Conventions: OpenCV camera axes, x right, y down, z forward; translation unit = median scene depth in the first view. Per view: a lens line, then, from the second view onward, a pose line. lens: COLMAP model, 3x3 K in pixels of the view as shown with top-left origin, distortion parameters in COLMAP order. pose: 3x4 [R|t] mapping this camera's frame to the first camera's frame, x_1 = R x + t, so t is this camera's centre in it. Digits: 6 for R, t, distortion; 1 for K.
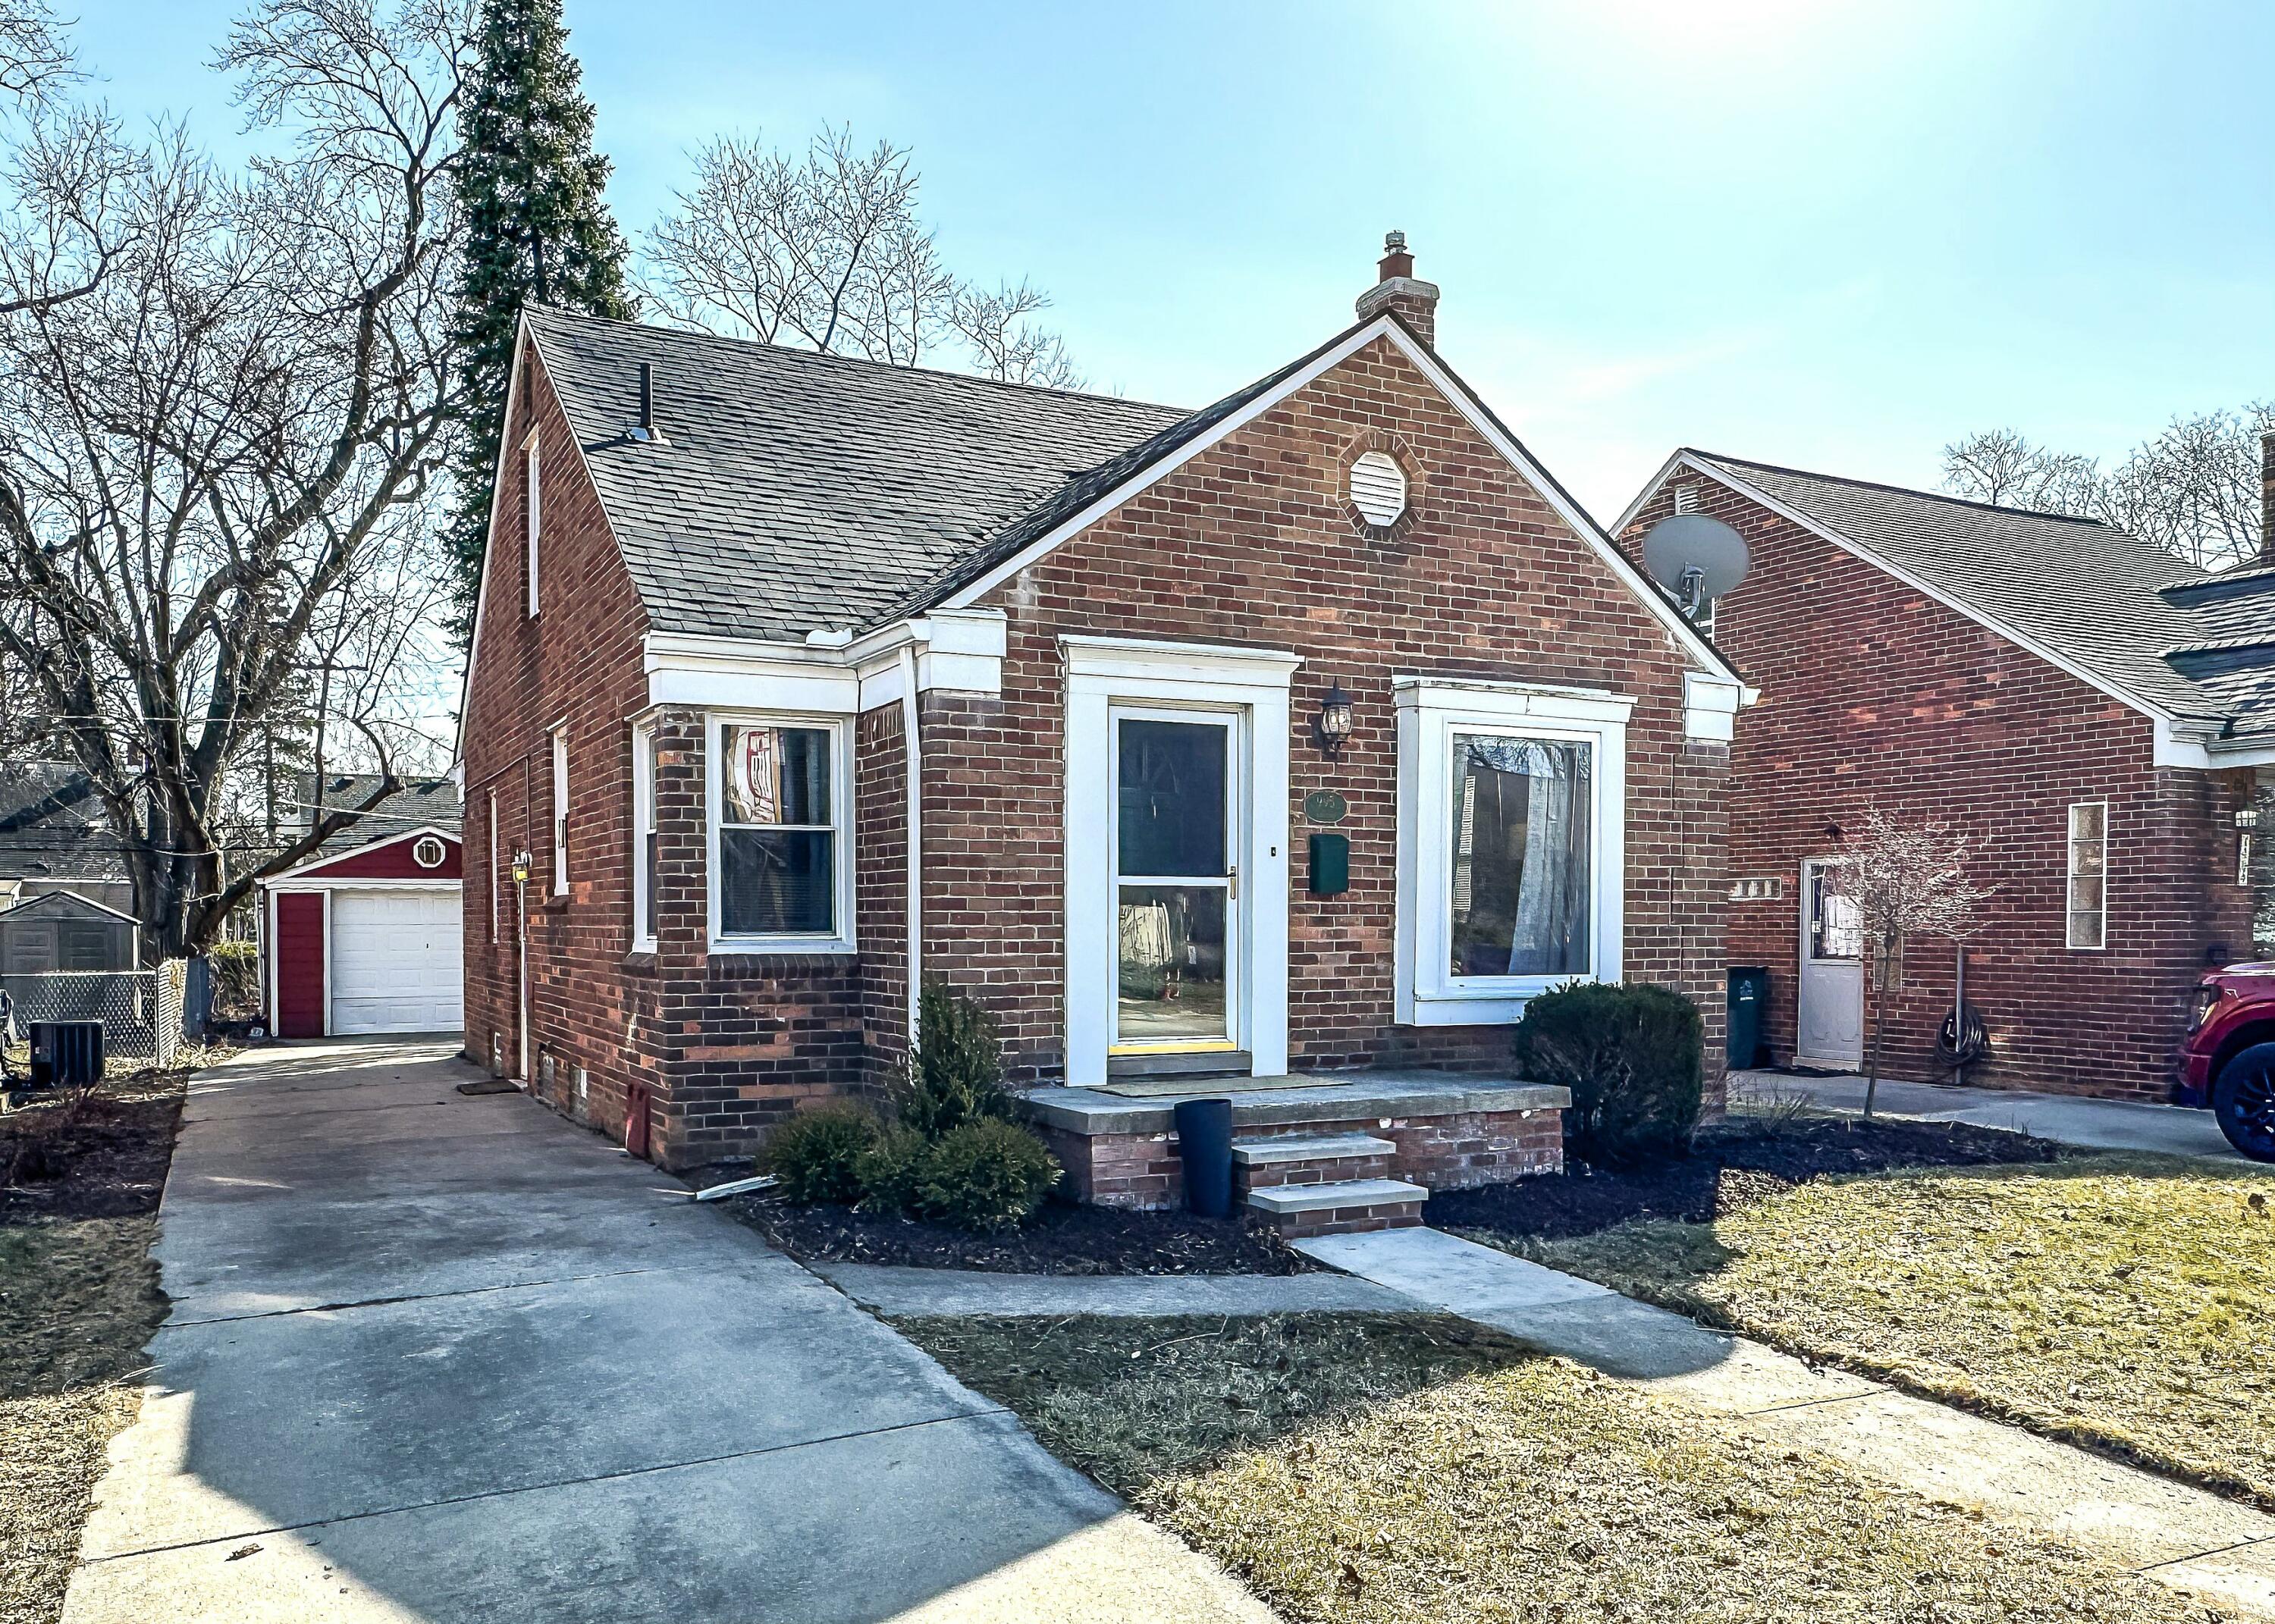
lens RADIAL K [[1720.0, 0, 1096.8], [0, 1720.0, 990.5], [0, 0, 1]] dist [-0.002134, -0.000073]
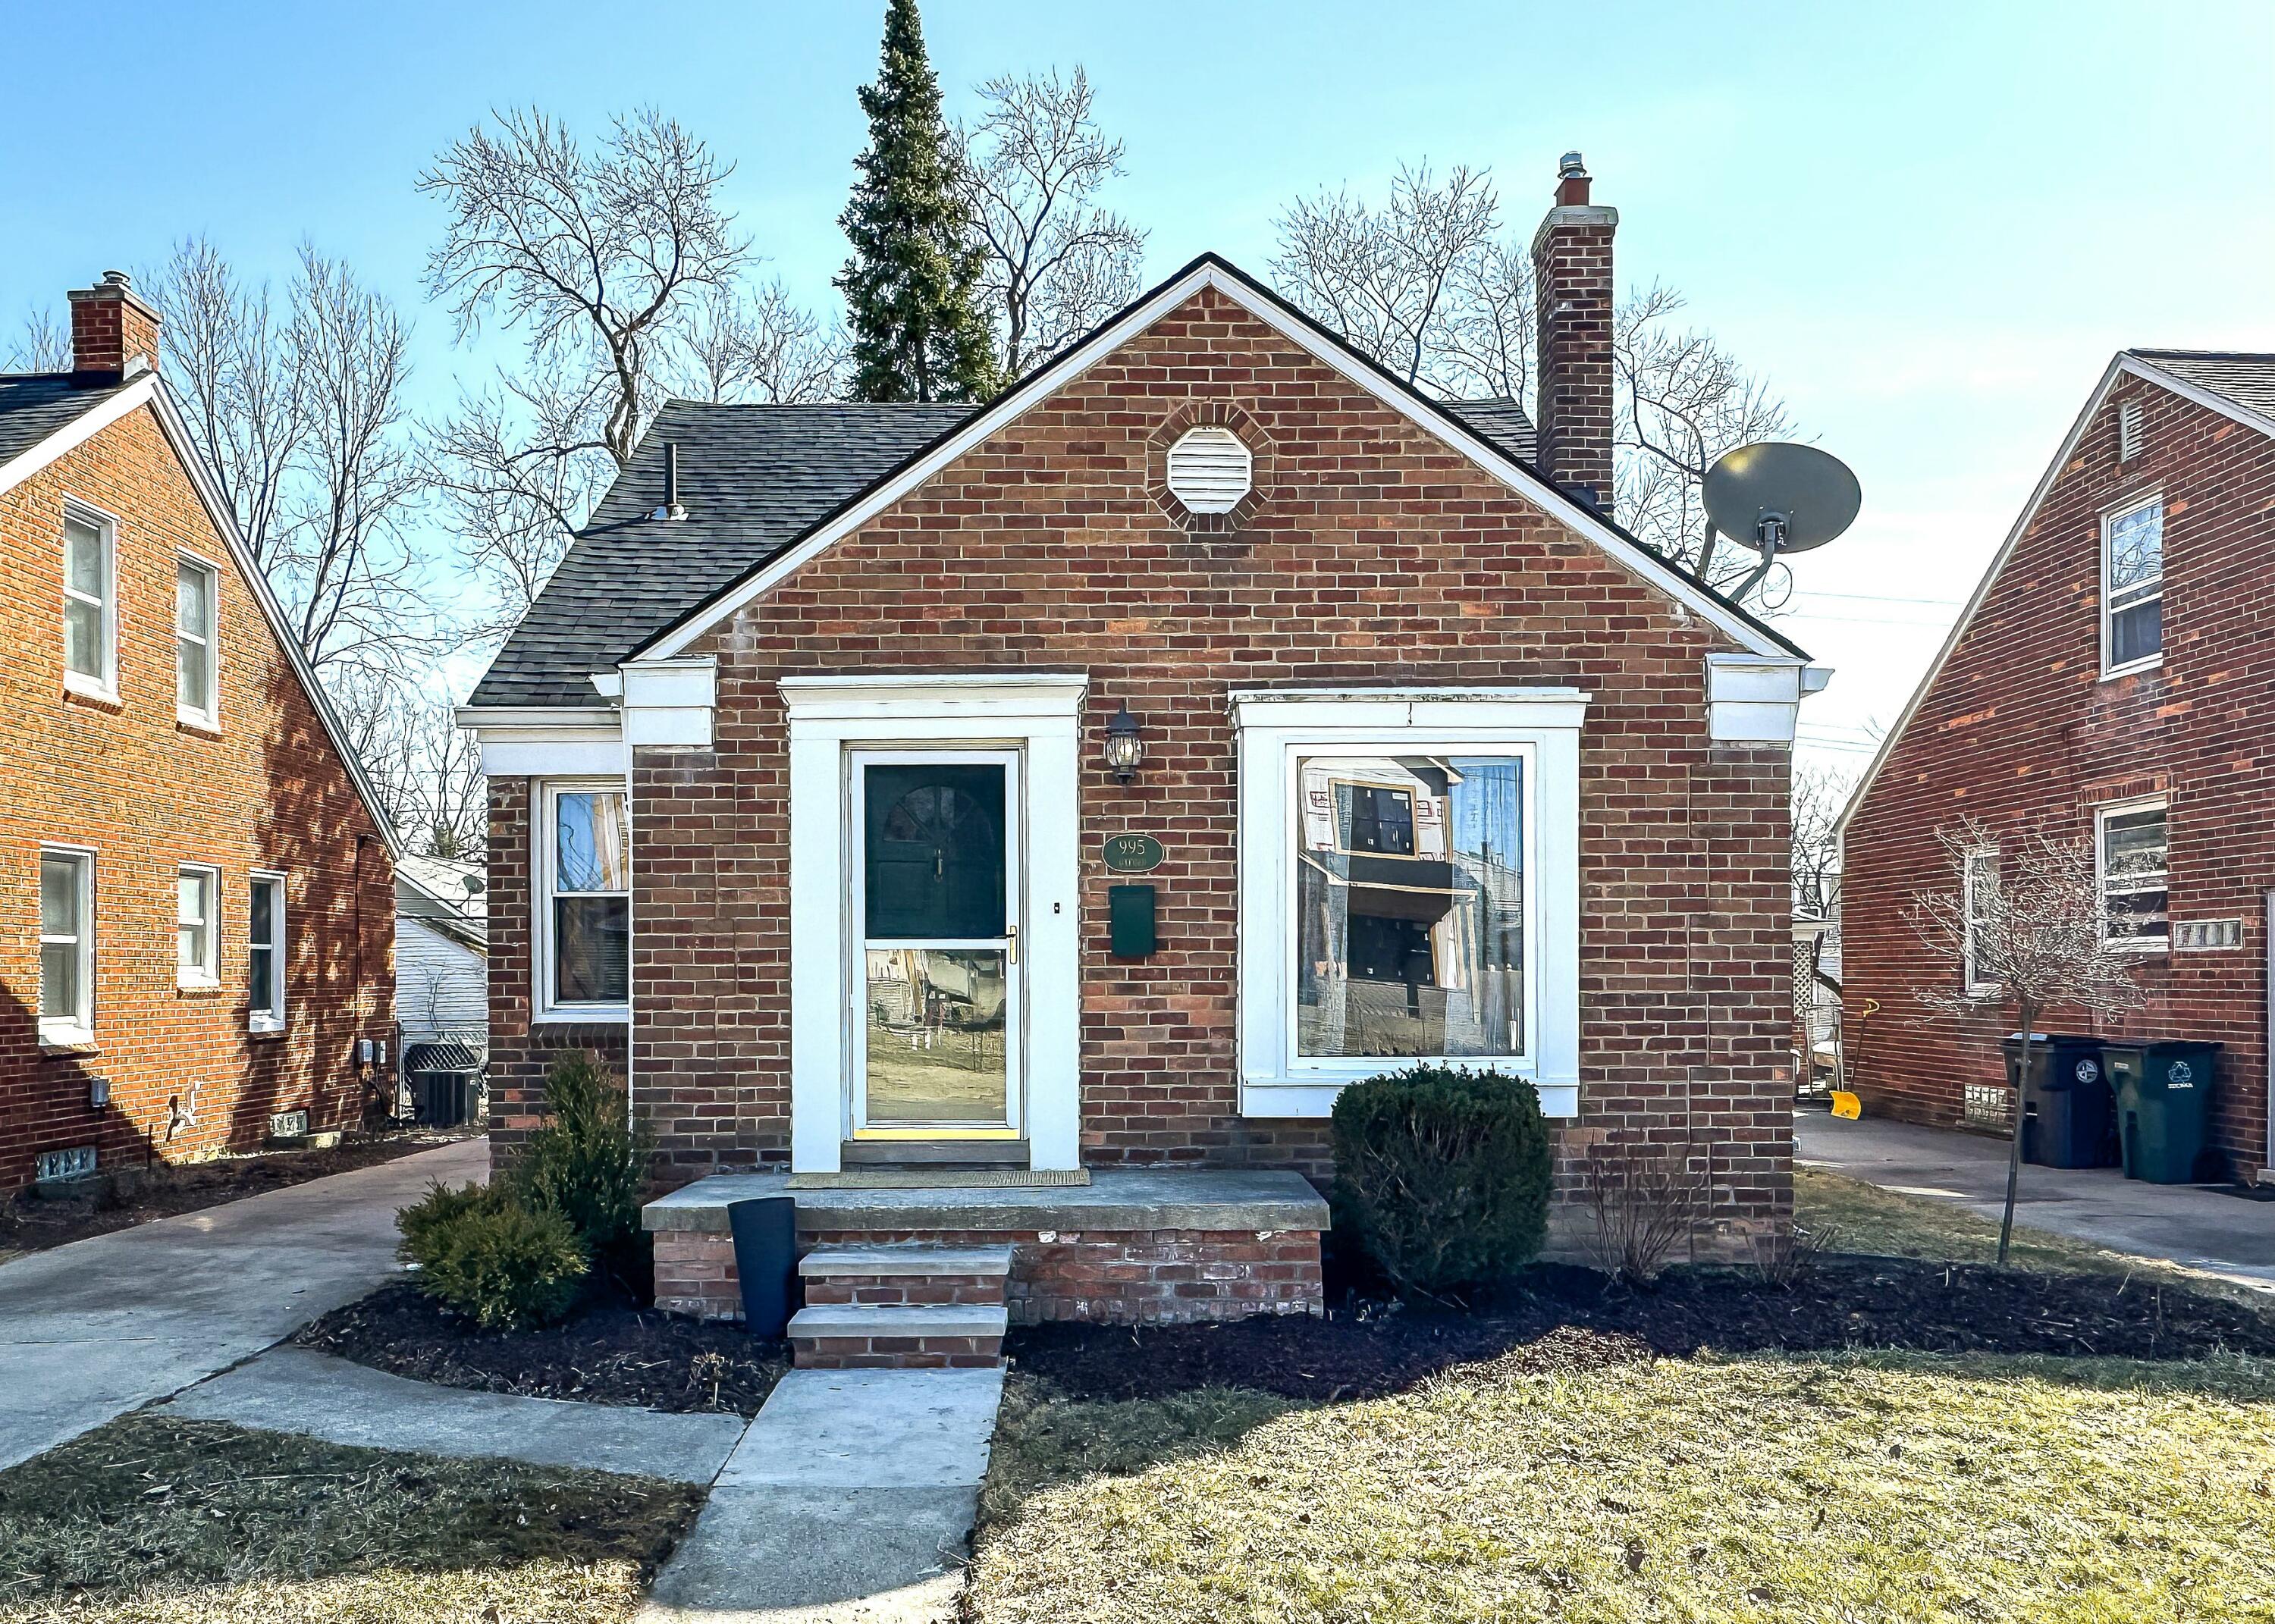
lens RADIAL K [[1720.0, 0, 1096.8], [0, 1720.0, 990.5], [0, 0, 1]] dist [-0.002134, -0.000073]
pose [[0.893356, -0.000061, -0.449350, 0.506170], [-0.013546, 0.999542, -0.027066, -0.016841], [0.449146, 0.030267, 0.892945, 0.246911]]
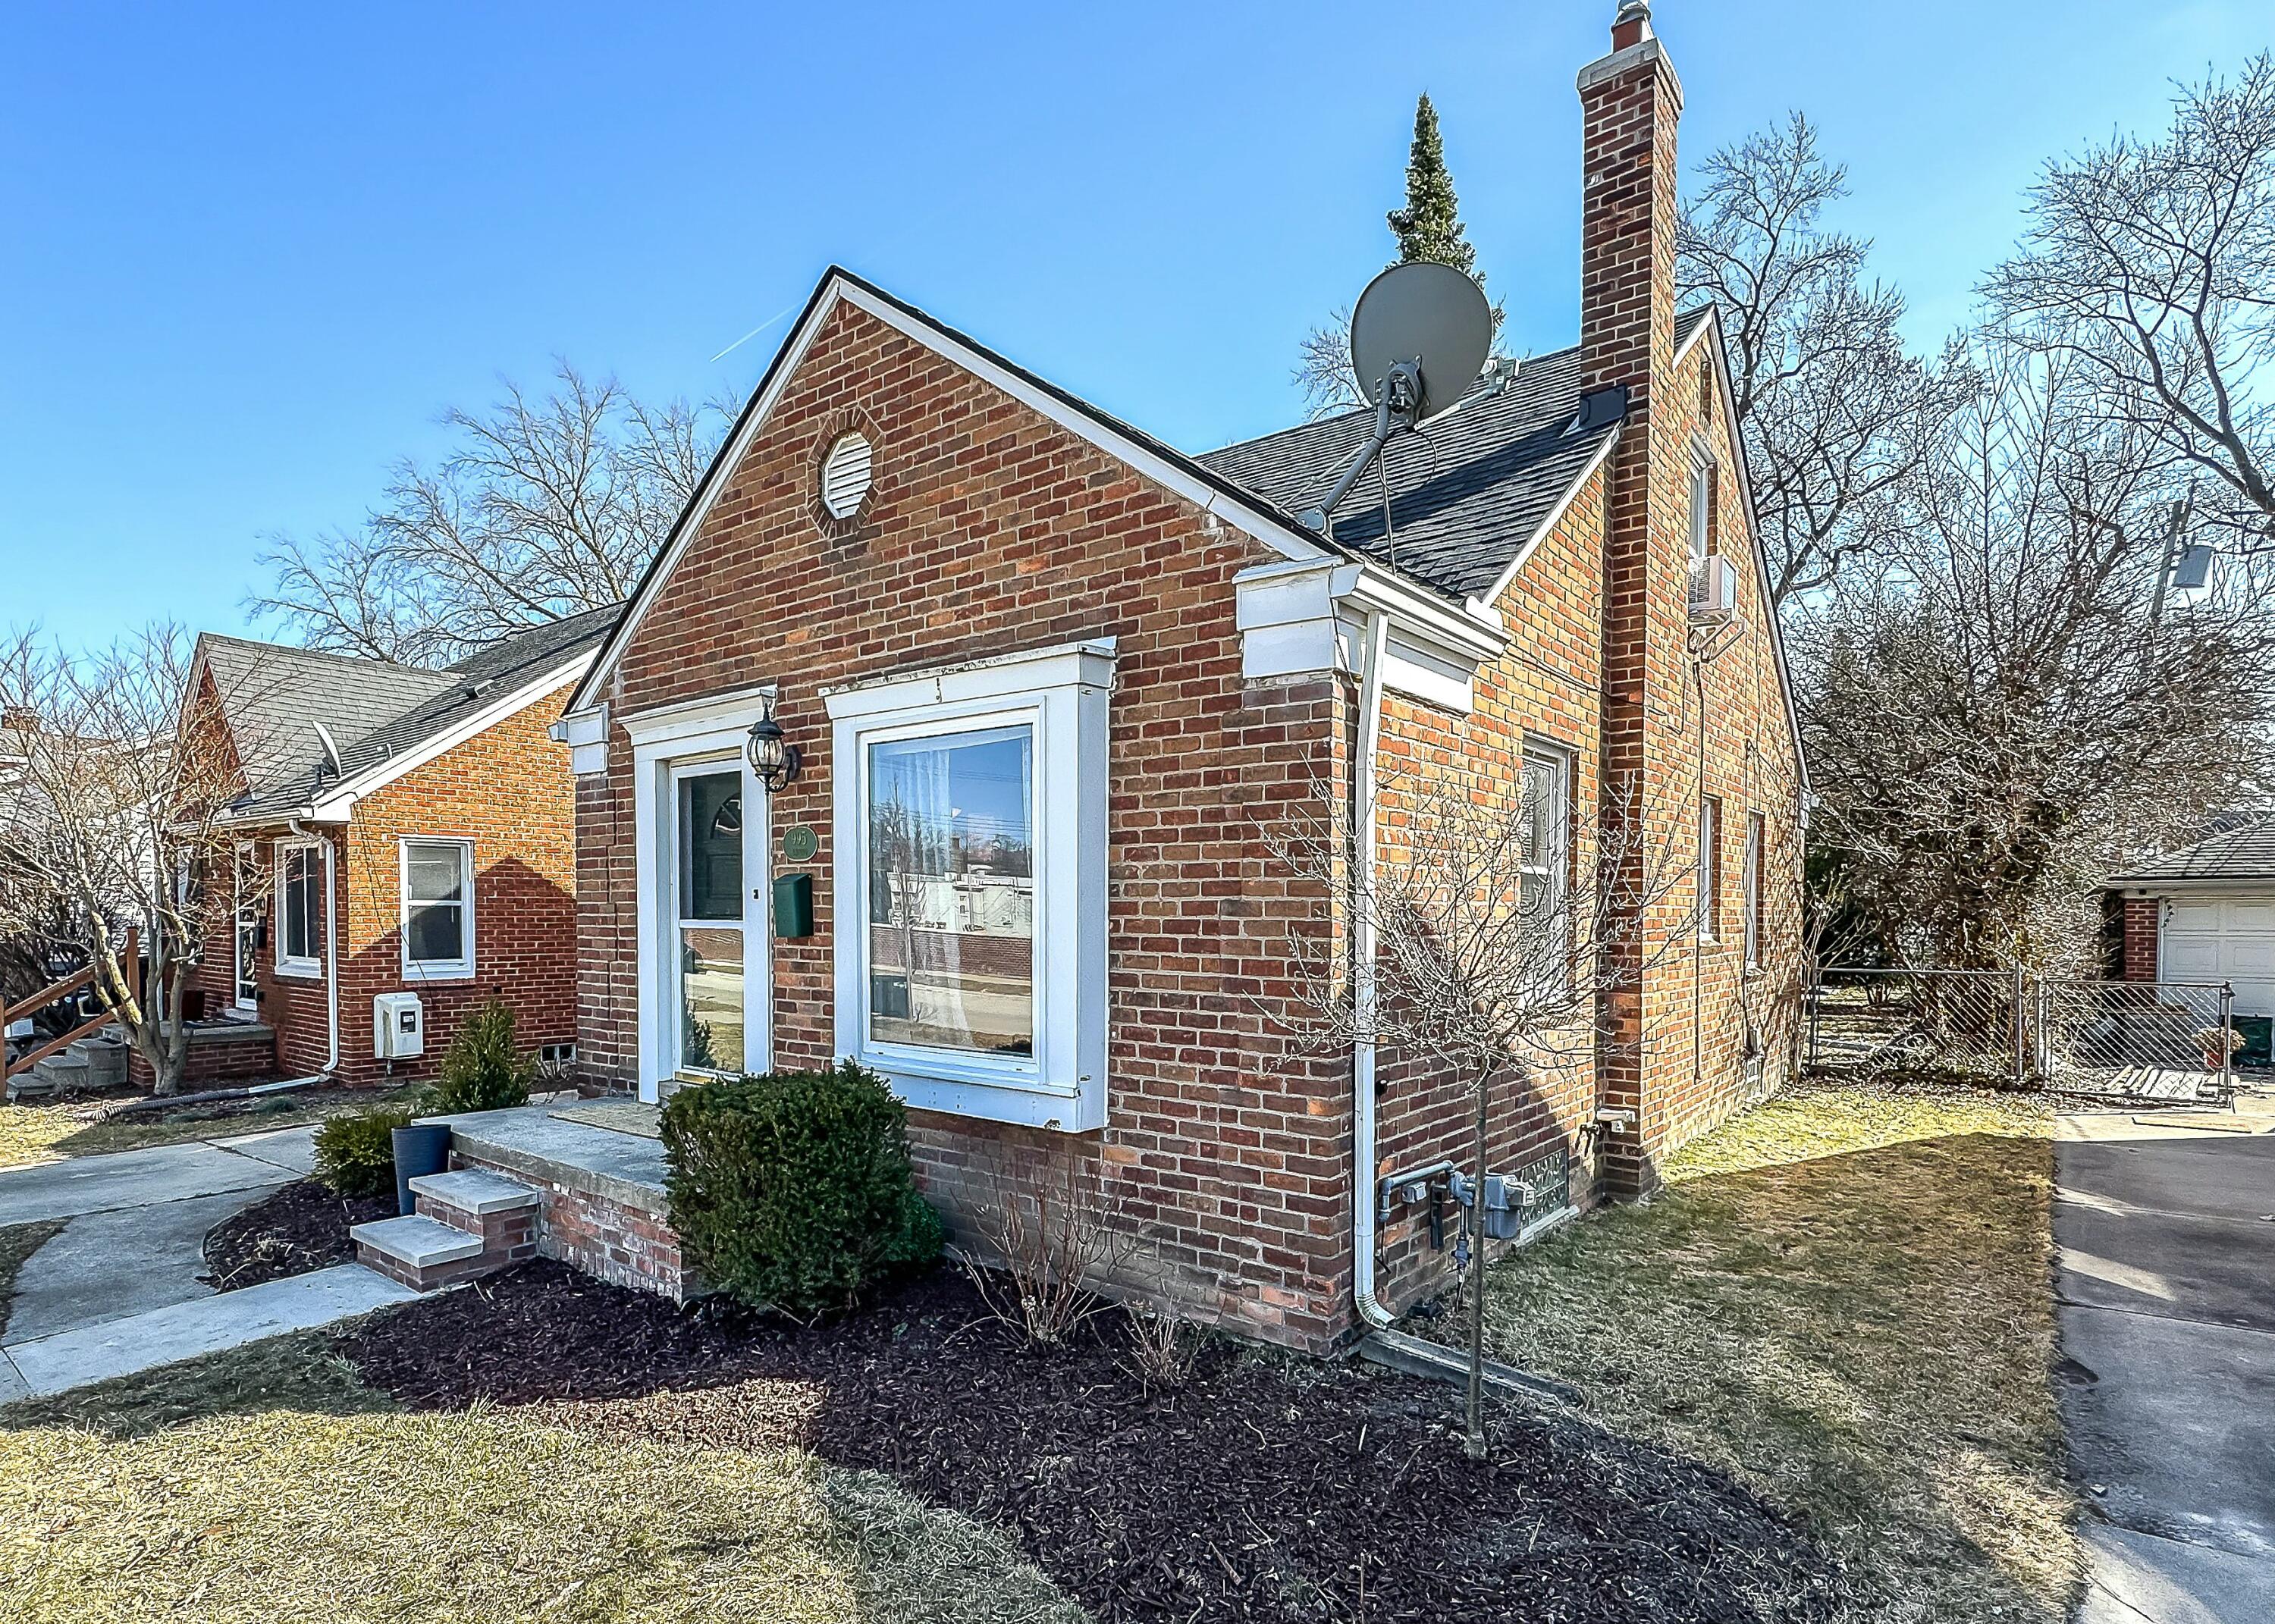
lens RADIAL K [[1186.8, 0, 1141.5], [0, 1186.8, 949.9], [0, 0, 1]] dist [-0.000100, -0.000324]
pose [[0.422122, 0.029722, -0.906052, 0.807578], [-0.038787, 0.999139, 0.014705, -0.067636], [0.905709, 0.028936, 0.422911, 0.916703]]
